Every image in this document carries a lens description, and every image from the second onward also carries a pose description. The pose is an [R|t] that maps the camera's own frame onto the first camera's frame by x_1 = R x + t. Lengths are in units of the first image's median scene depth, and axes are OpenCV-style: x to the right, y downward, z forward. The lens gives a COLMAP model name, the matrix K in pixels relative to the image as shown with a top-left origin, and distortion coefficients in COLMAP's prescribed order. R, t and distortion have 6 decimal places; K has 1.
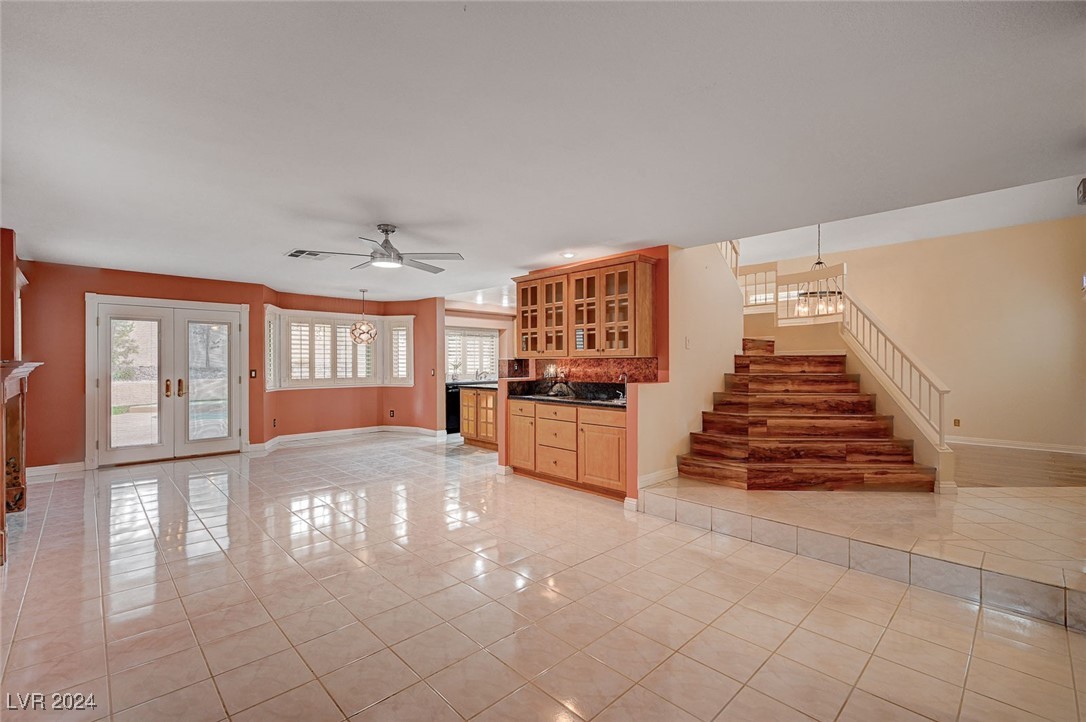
lens RADIAL K [[474.1, 0, 543.0], [0, 474.1, 361.0], [0, 0, 1]] dist [0.000018, -0.000024]
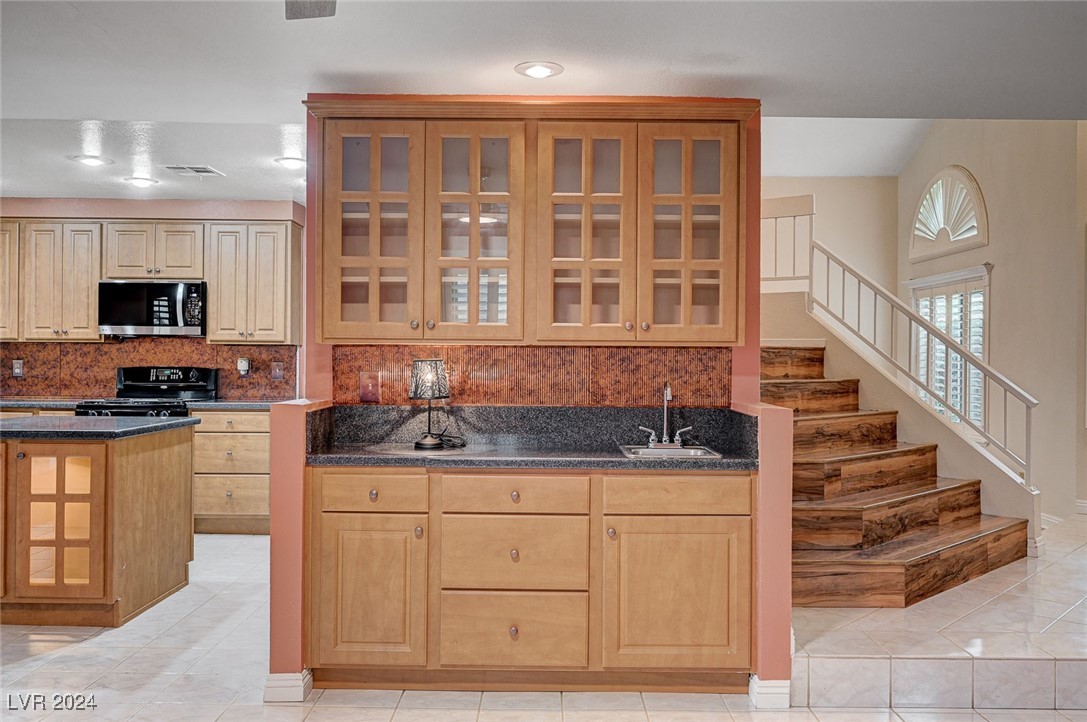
lens RADIAL K [[879.4, 0, 543.5], [0, 879.4, 361.0], [0, 0, 1]] dist [-0.002874, 0.002436]
pose [[0.700694, 0.003991, 0.713451, -0.440215], [-0.011062, 0.999925, 0.005271, 0.002838], [-0.713376, -0.011585, 0.700686, 0.511874]]
